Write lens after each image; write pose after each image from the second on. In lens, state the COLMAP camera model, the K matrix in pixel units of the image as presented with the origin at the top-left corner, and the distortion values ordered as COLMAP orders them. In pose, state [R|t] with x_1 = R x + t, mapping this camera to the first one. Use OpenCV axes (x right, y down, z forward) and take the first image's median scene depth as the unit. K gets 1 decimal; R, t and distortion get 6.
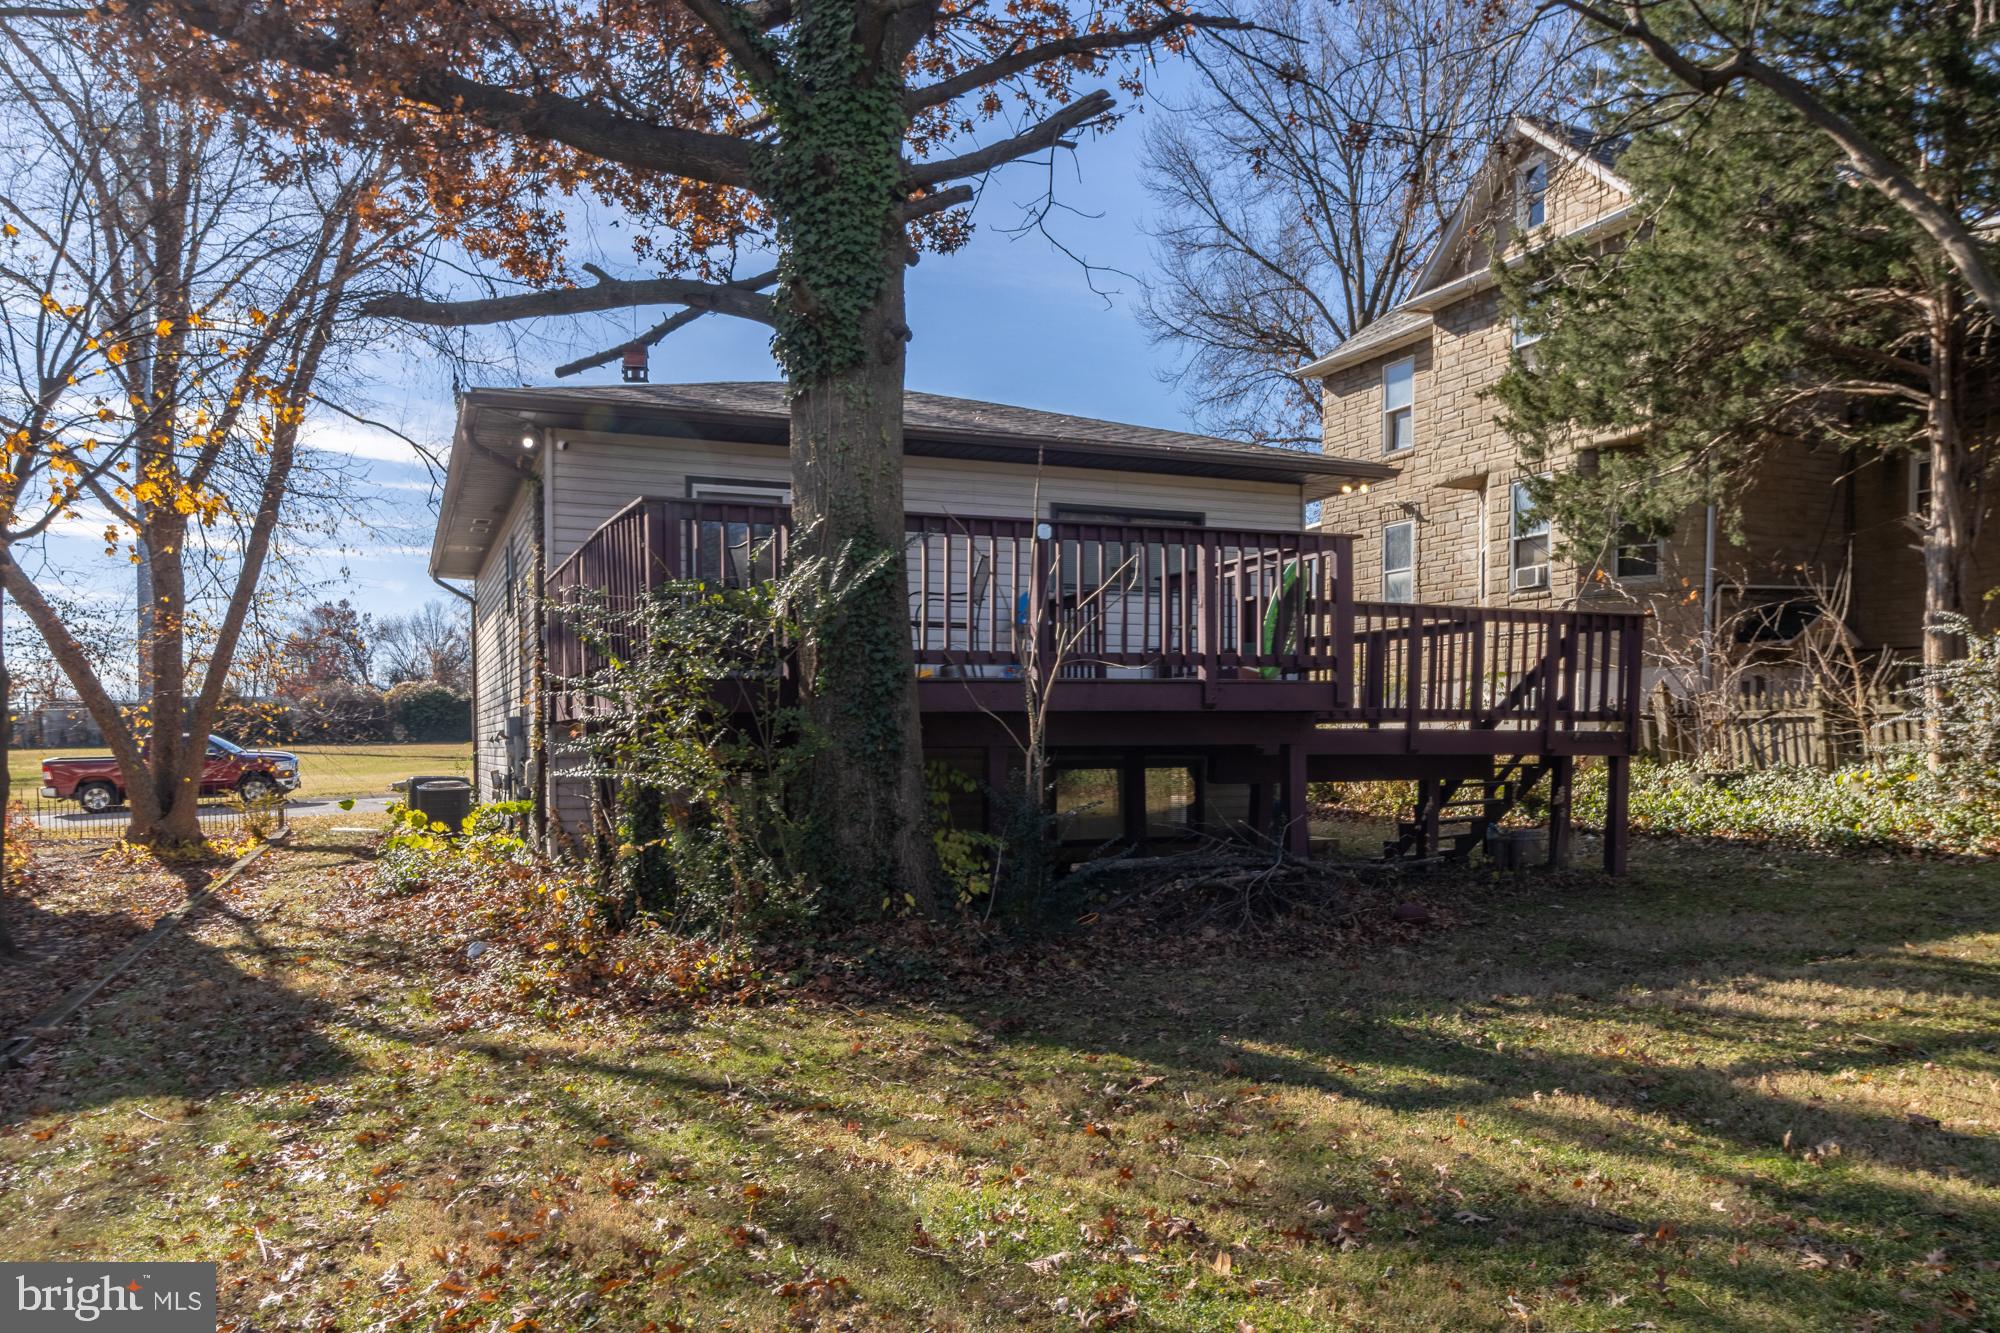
lens RADIAL K [[1531.1, 0, 998.8], [0, 1531.1, 813.8], [0, 0, 1]] dist [0.010650, 0.001823]
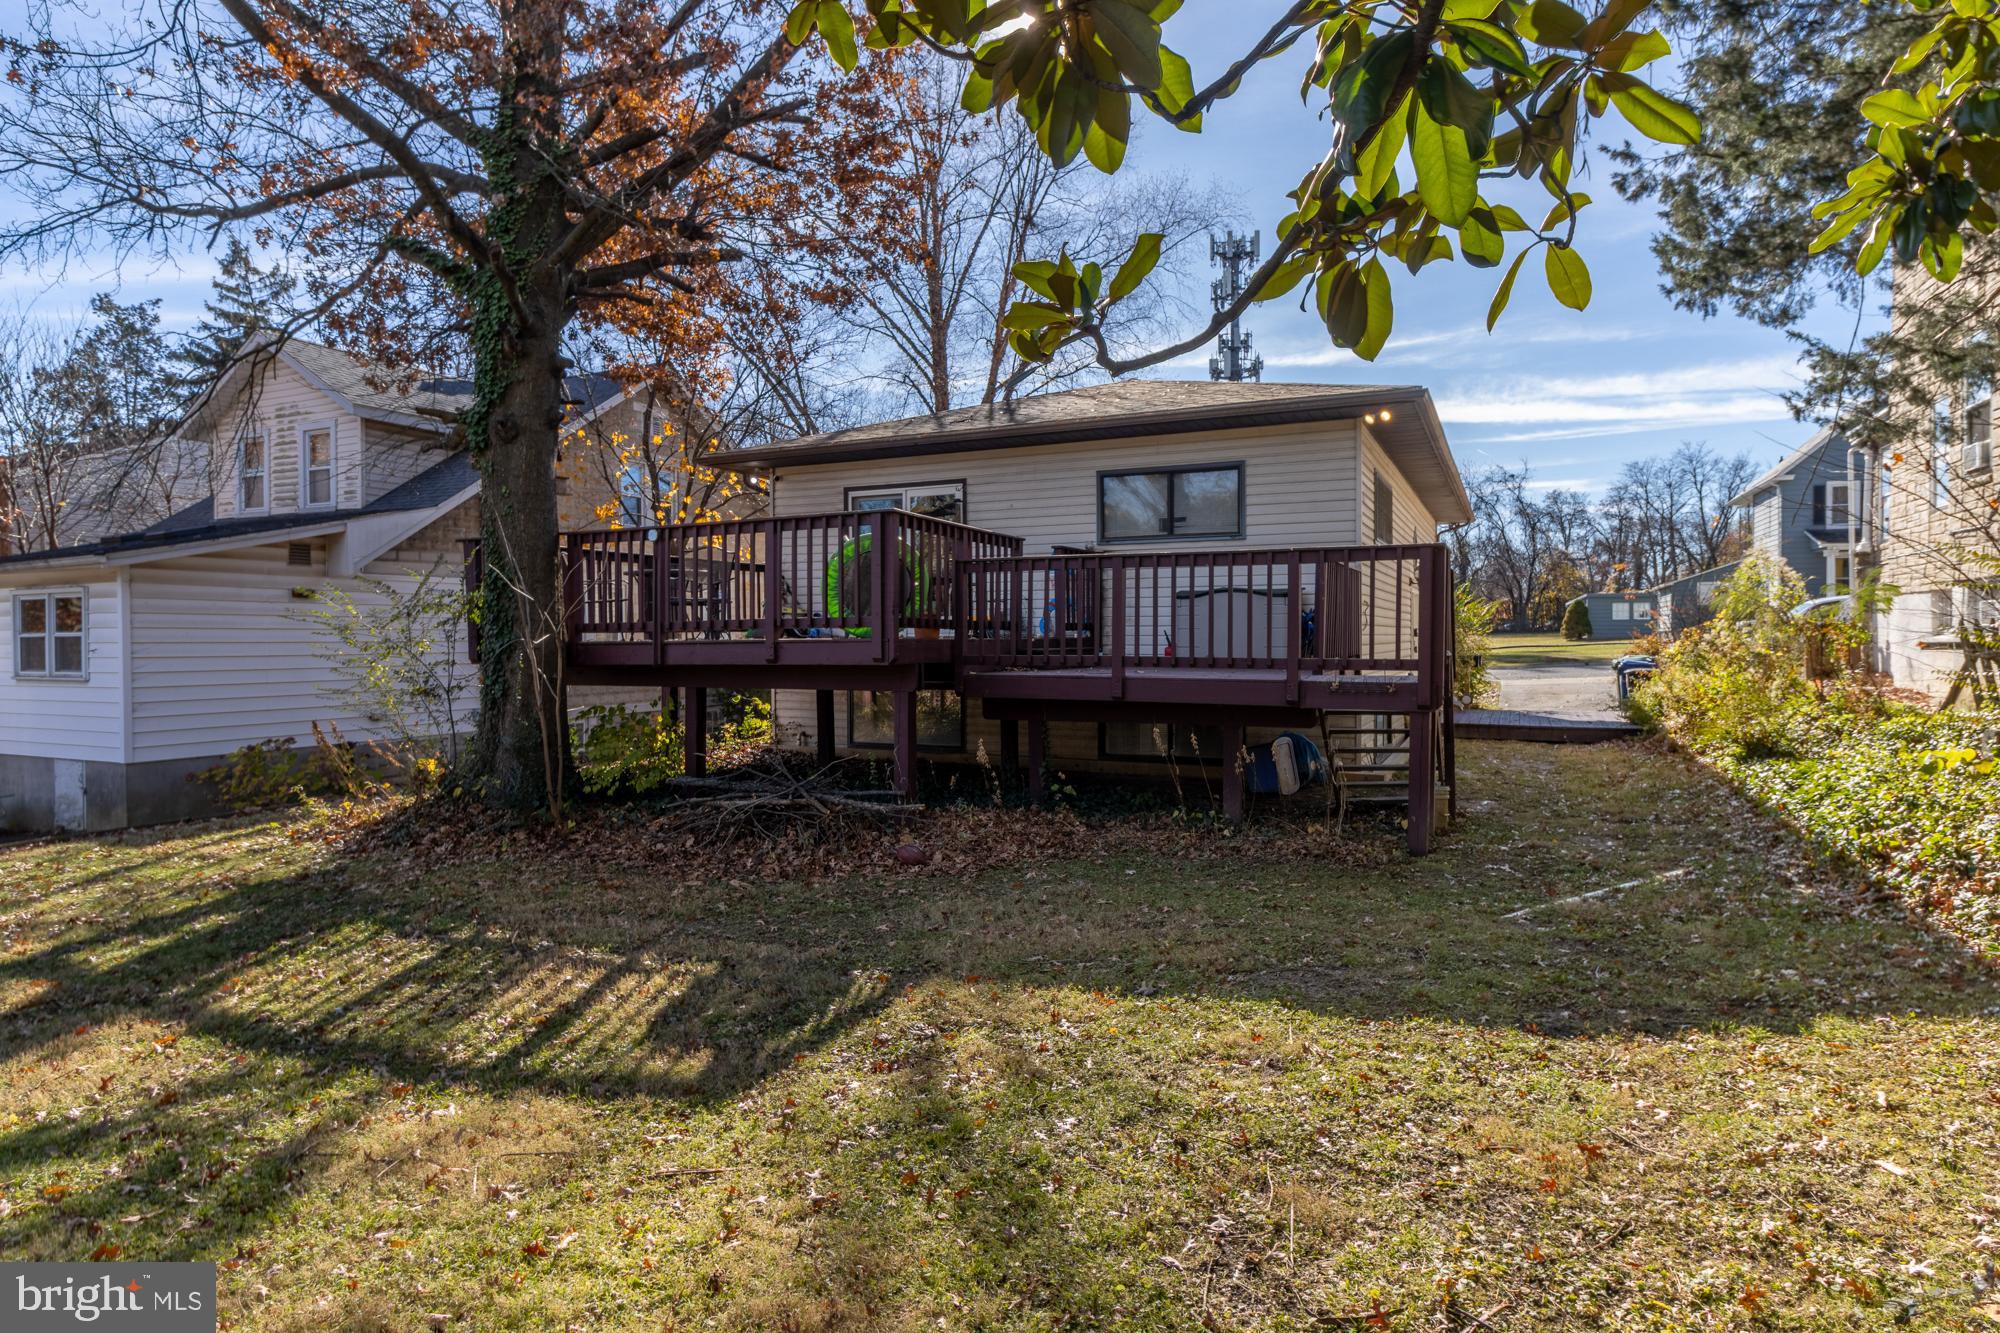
lens RADIAL K [[1105.4, 0, 1000.0], [0, 1105.4, 666.5], [0, 0, 1]] dist [-0.003894, -0.000274]
pose [[0.661400, 0.019216, -0.749787, 0.684663], [-0.032712, 0.999460, -0.003241, -0.051123], [0.749320, 0.026670, 0.661671, 0.416418]]
